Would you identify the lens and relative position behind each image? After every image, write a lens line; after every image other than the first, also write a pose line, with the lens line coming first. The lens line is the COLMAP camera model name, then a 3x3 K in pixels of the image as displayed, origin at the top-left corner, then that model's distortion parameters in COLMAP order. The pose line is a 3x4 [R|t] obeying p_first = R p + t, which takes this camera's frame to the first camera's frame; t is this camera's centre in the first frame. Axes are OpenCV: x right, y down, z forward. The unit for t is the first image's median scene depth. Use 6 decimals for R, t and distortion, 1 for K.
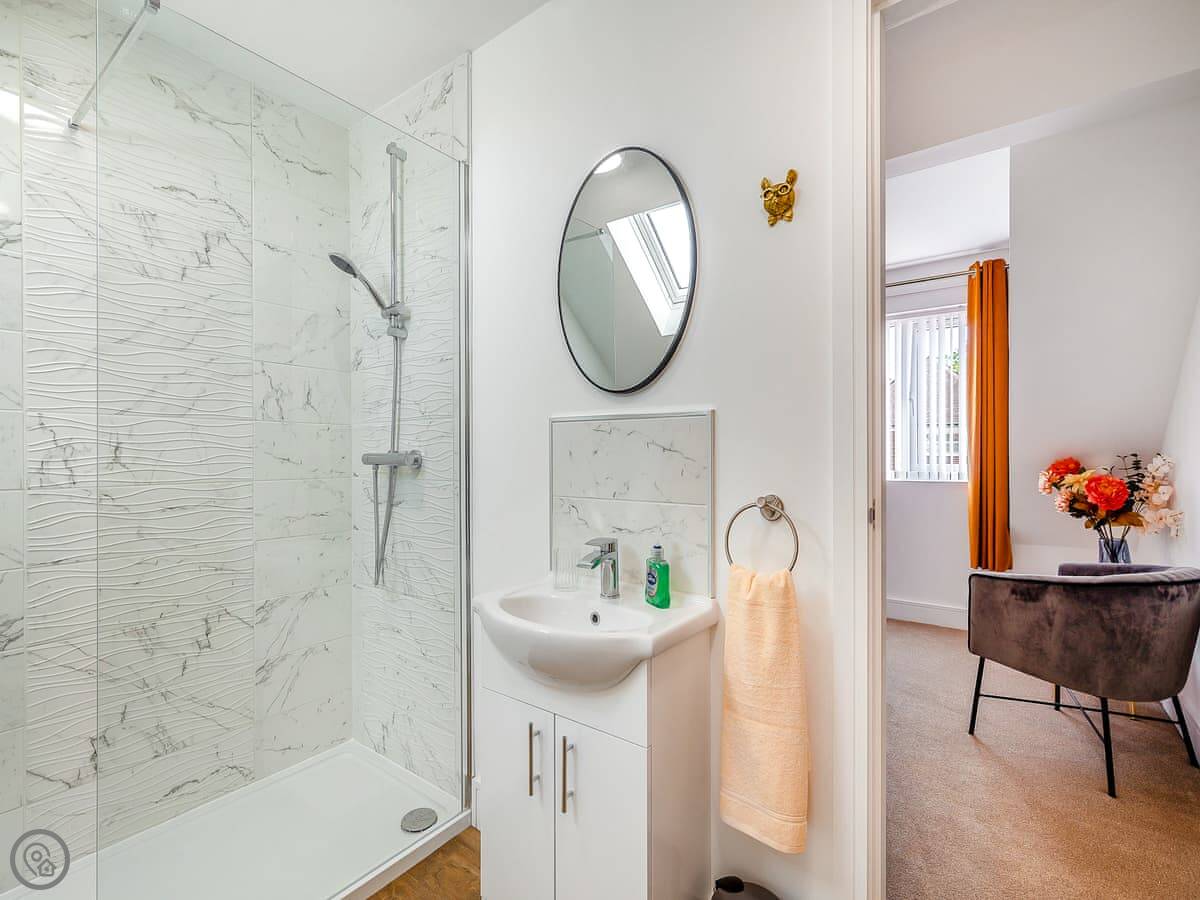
lens RADIAL K [[555.7, 0, 599.3], [0, 555.7, 453.4], [0, 0, 1]] dist [-0.011663, -0.000334]
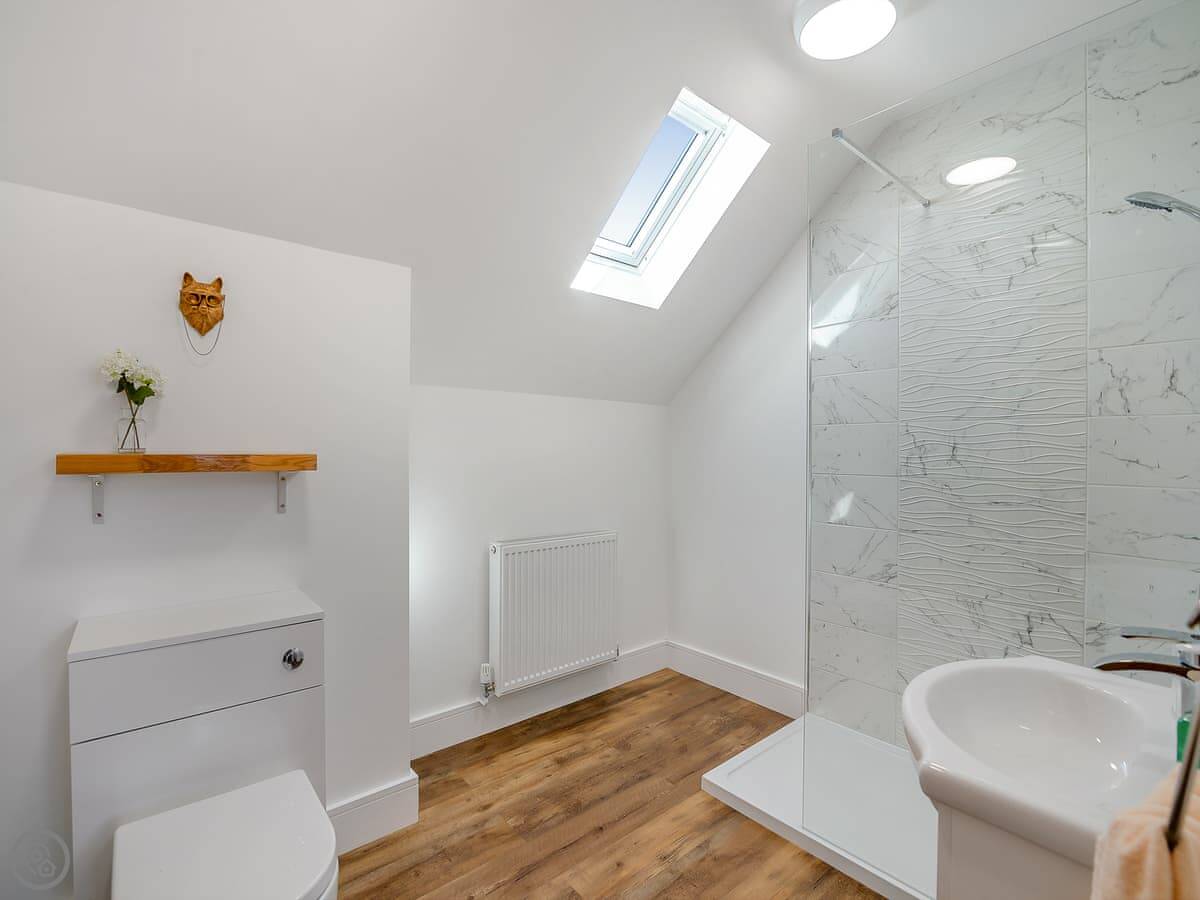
lens RADIAL K [[555.7, 0, 602.0], [0, 555.7, 452.9], [0, 0, 1]] dist [-0.011663, -0.000334]
pose [[-0.233481, 0.009595, -0.972314, 0.464079], [-0.005257, 0.999924, 0.011130, -0.007445], [0.972347, 0.007710, -0.233413, 0.483536]]
